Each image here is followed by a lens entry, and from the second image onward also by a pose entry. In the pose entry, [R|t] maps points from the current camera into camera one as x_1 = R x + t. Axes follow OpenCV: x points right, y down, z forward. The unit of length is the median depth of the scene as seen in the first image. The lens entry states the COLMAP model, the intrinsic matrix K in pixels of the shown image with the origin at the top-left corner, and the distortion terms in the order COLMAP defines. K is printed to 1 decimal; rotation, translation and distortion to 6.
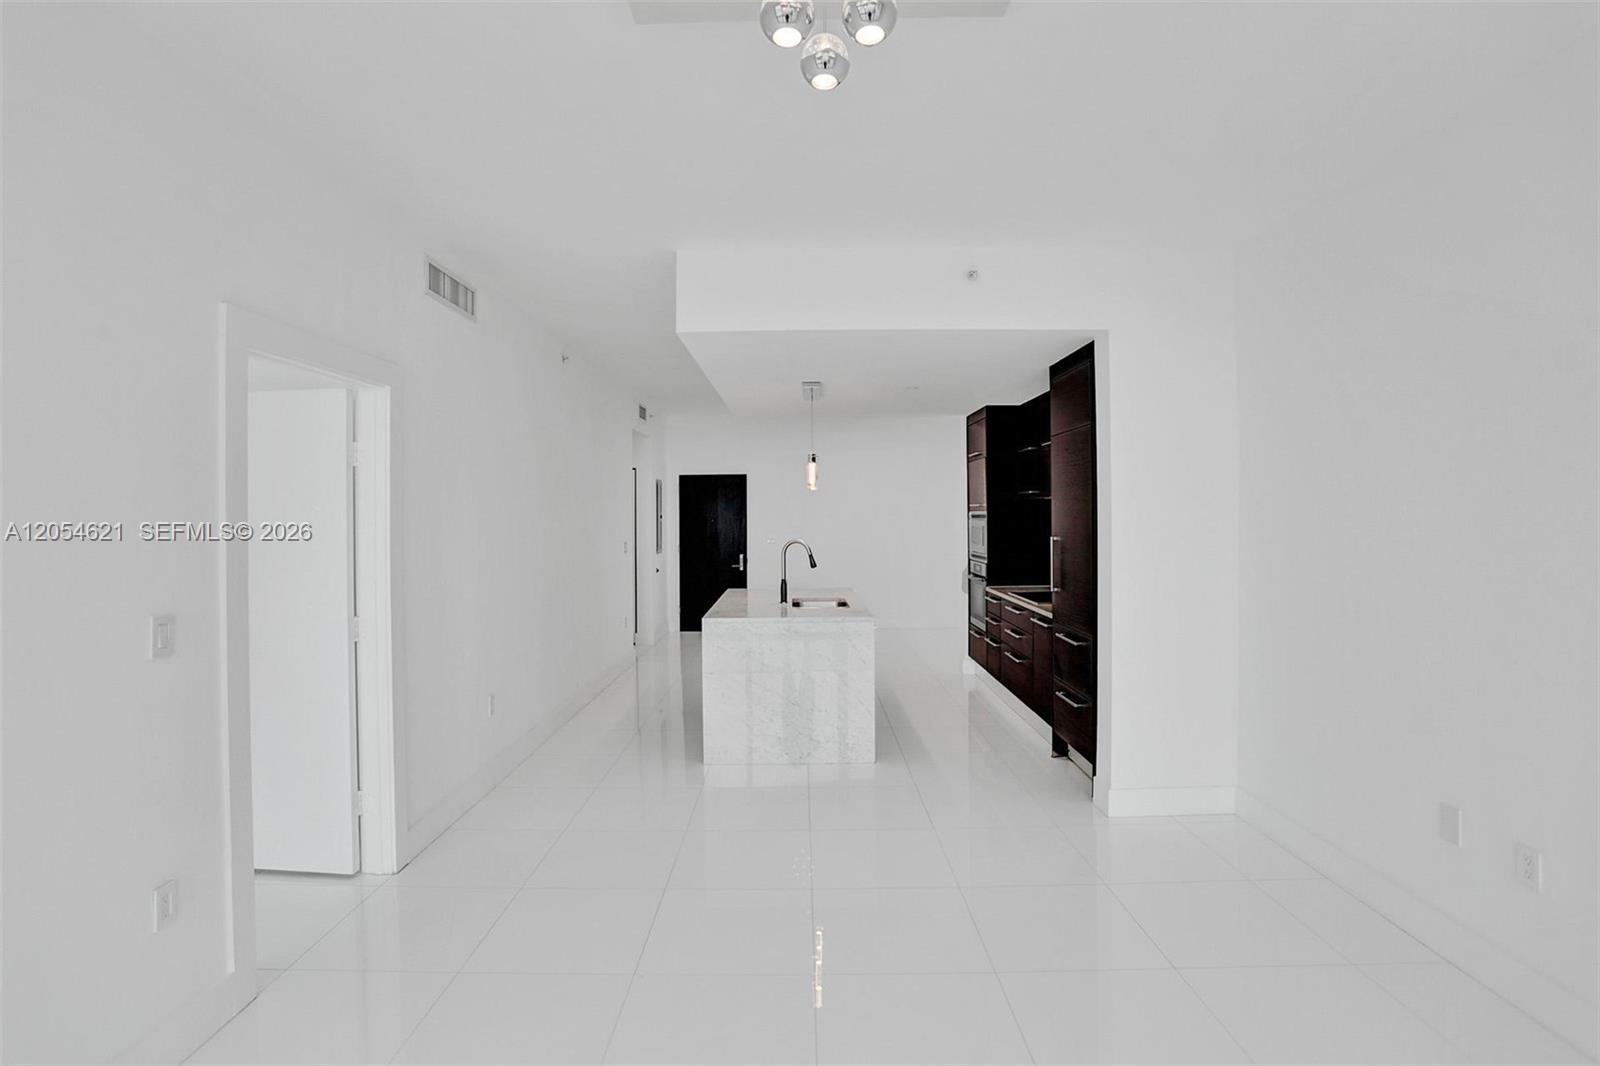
lens RADIAL K [[783.1, 0, 794.8], [0, 783.1, 514.4], [0, 0, 1]] dist [-0.076769, 0.038610]
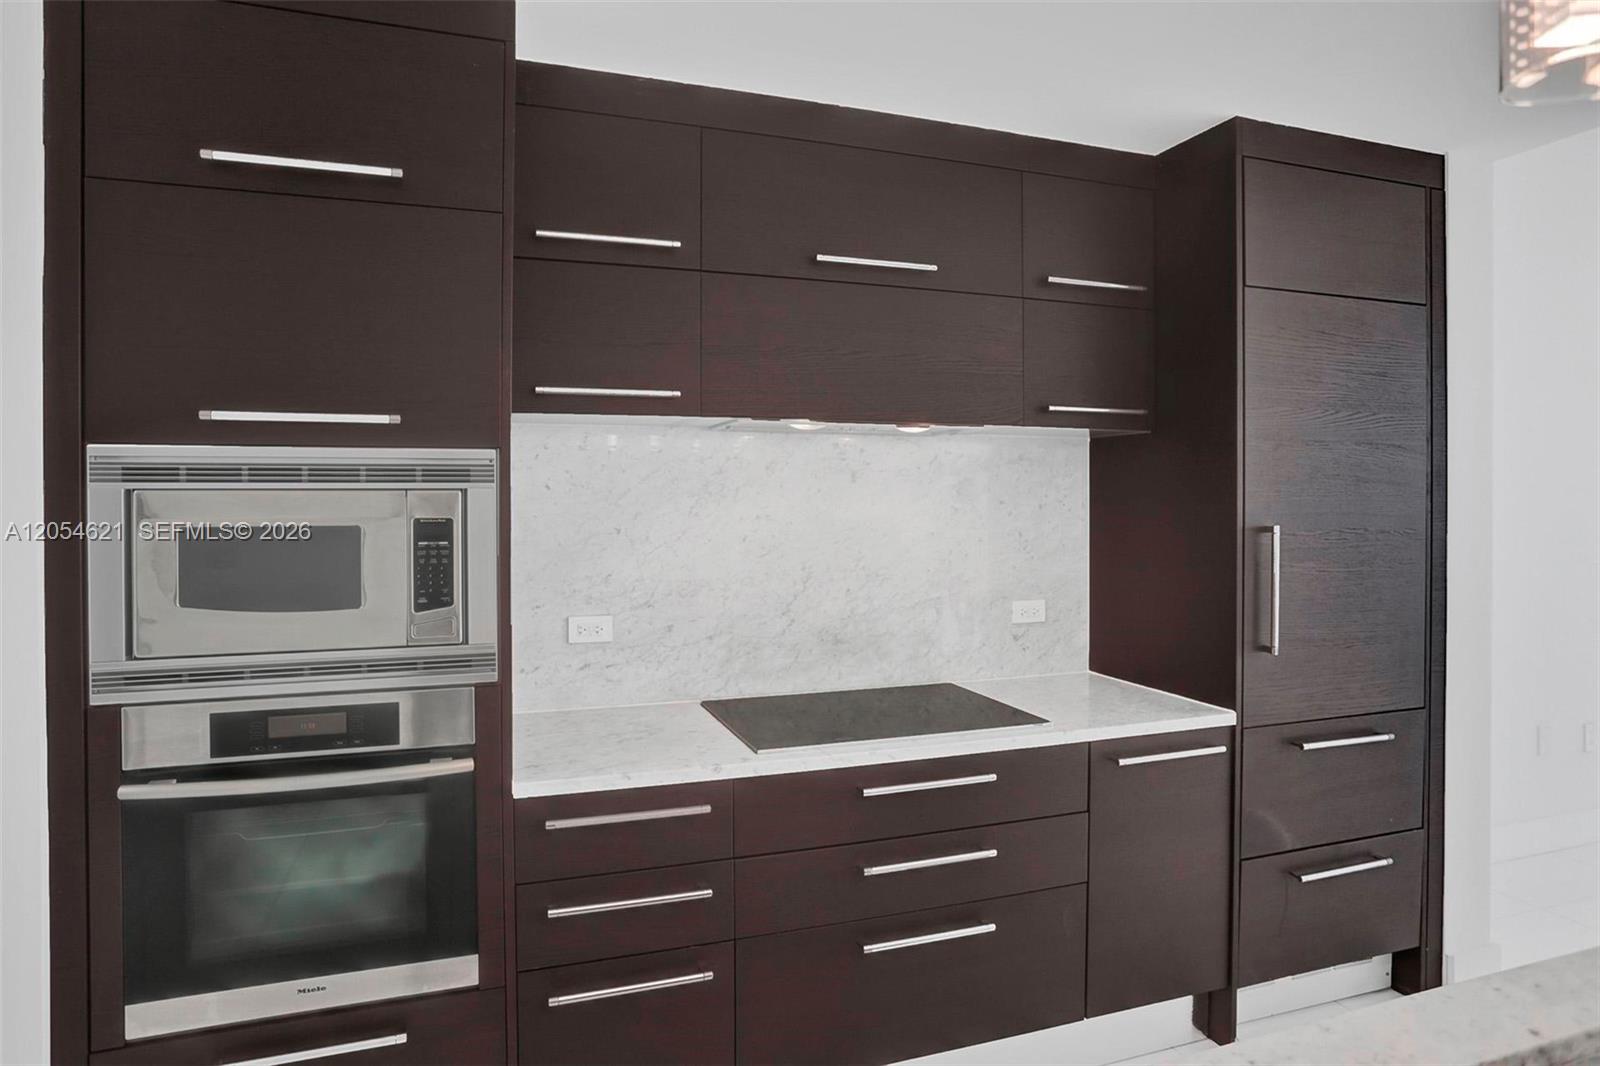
lens RADIAL K [[937.3, 0, 792.3], [0, 937.3, 510.0], [0, 0, 1]] dist [-0.064272, 0.034942]
pose [[-0.337448, -0.002606, 0.941341, -0.045209], [0.004416, 0.999981, 0.004352, 0.014378], [-0.941334, 0.005626, -0.337430, 1.201546]]
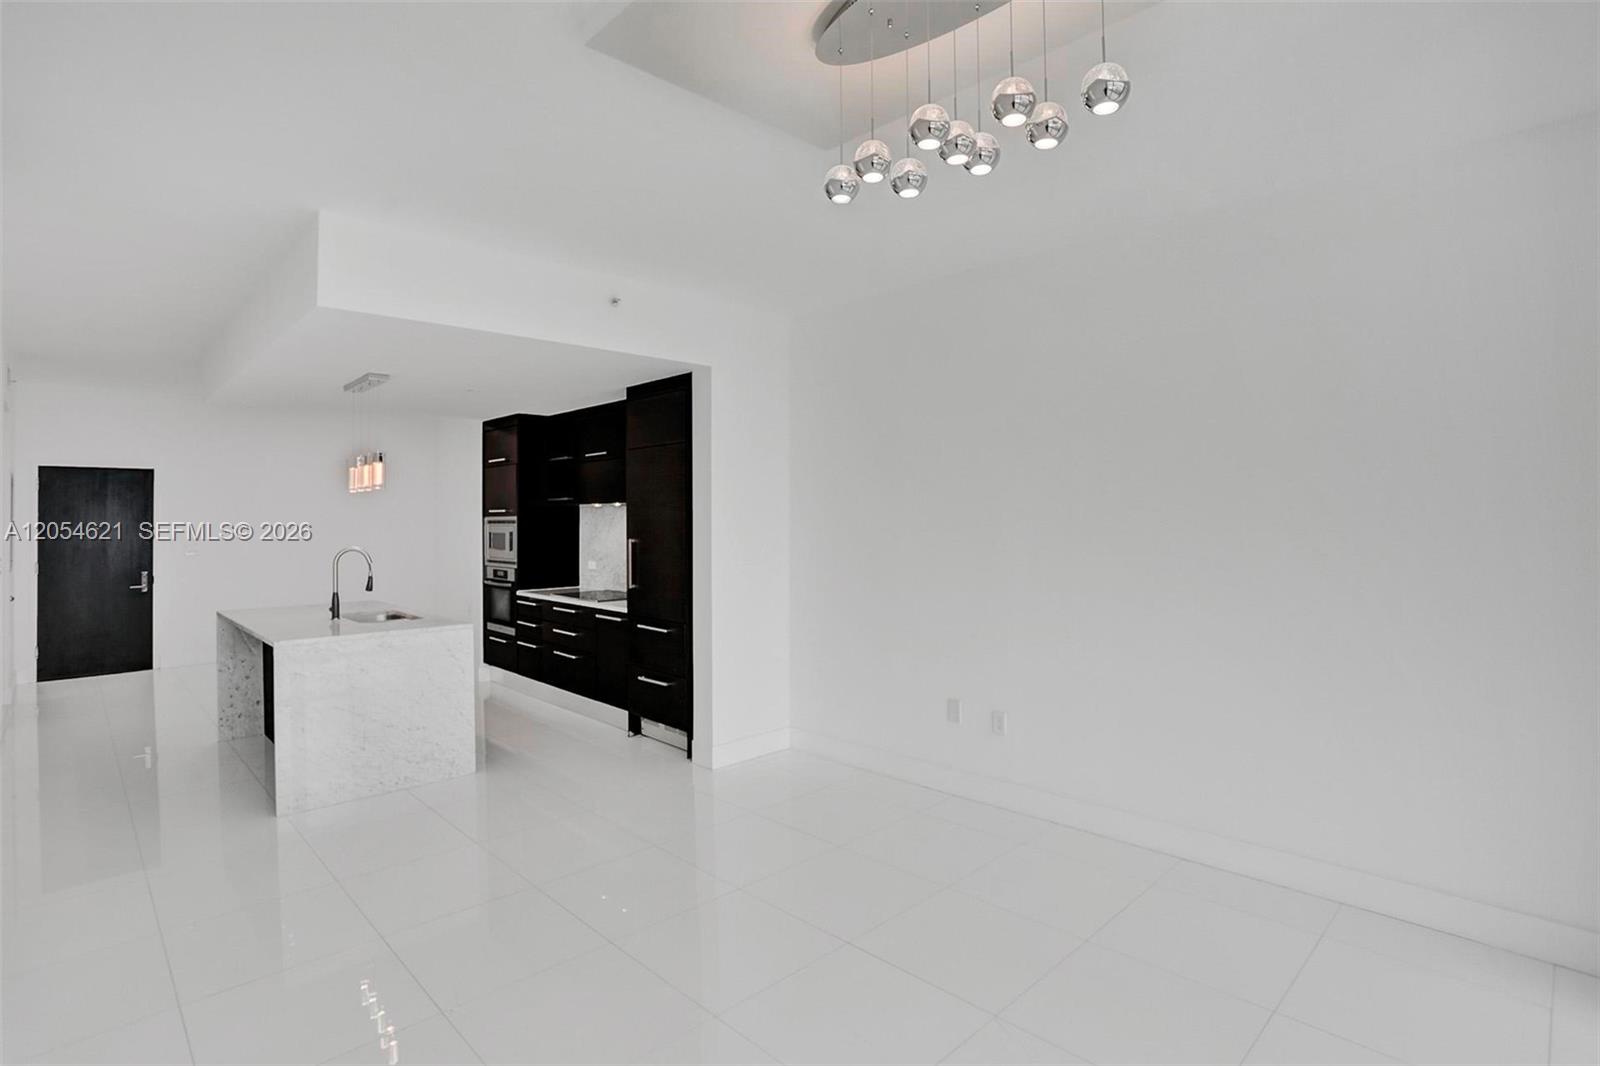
lens RADIAL K [[796.5, 0, 788.1], [0, 796.5, 508.9], [0, 0, 1]] dist [-0.080819, 0.037665]
pose [[0.718493, 0.011911, 0.695432, -0.257963], [0.000284, 0.999848, -0.017418, 0.004173], [-0.695534, 0.012712, 0.718381, 0.015314]]
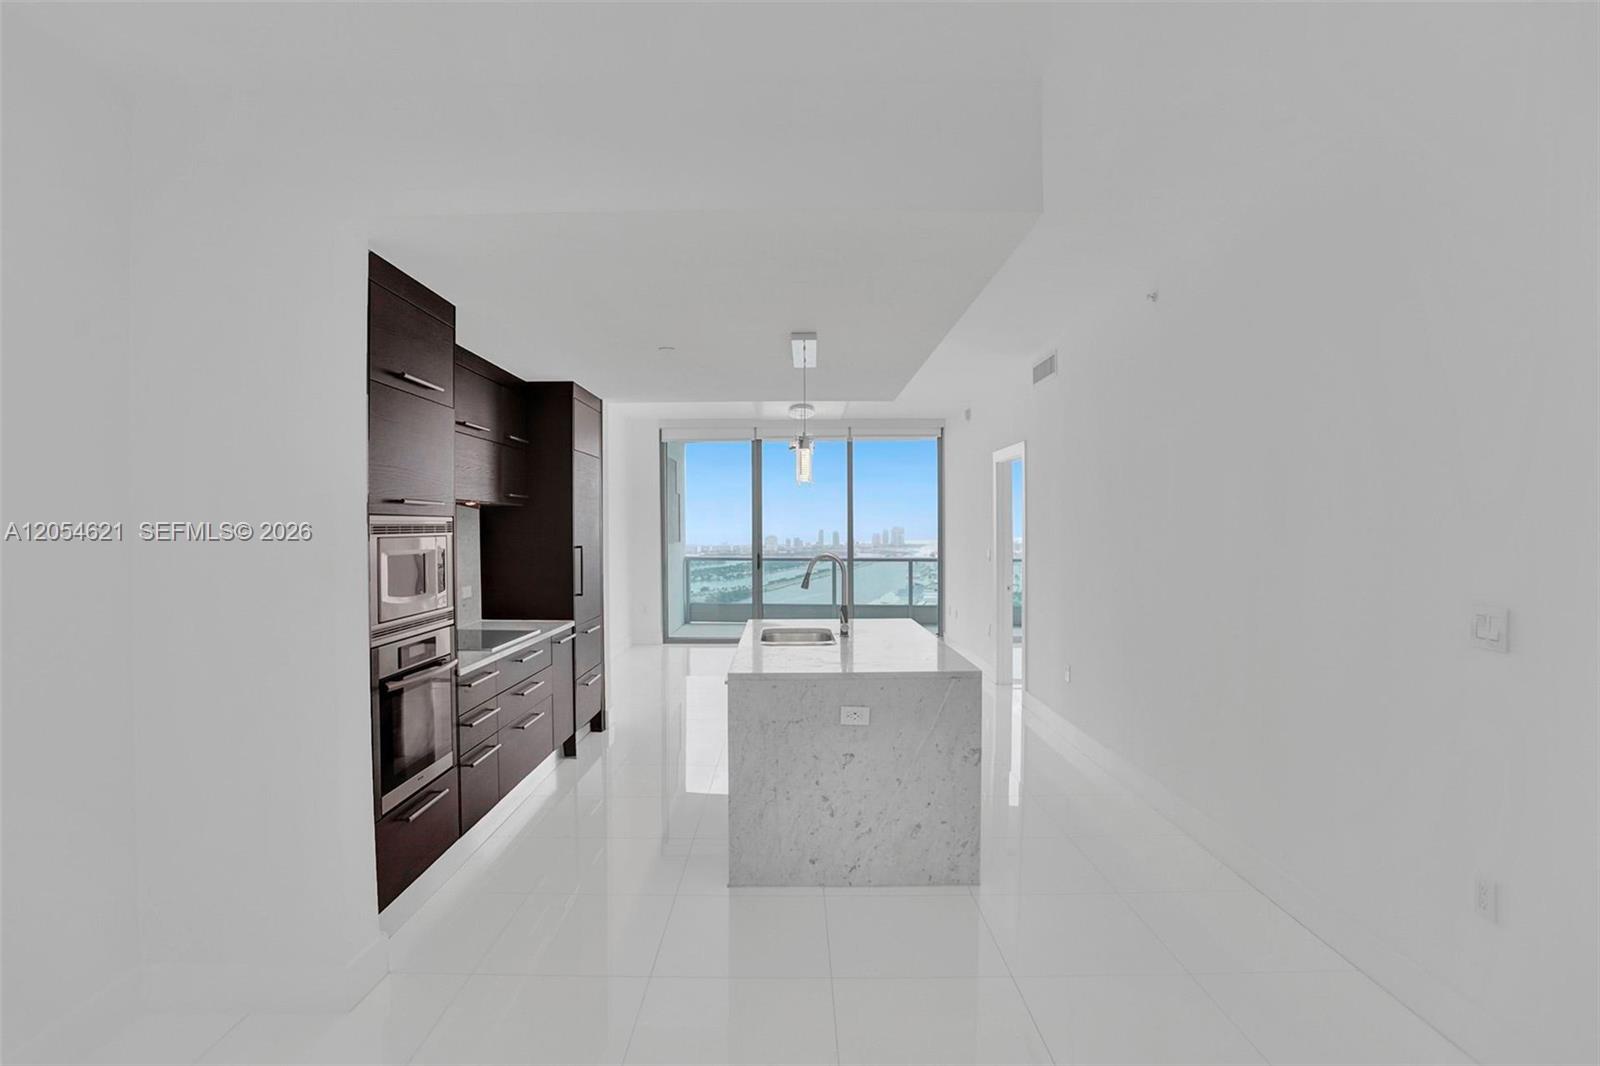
lens RADIAL K [[810.0, 0, 791.1], [0, 810.0, 528.8], [0, 0, 1]] dist [-0.097799, 0.054326]
pose [[-0.999914, 0.012732, -0.003243, 0.038793], [0.012716, 0.999906, 0.005058, 0.003499], [0.003307, 0.005016, -0.999982, 1.790009]]
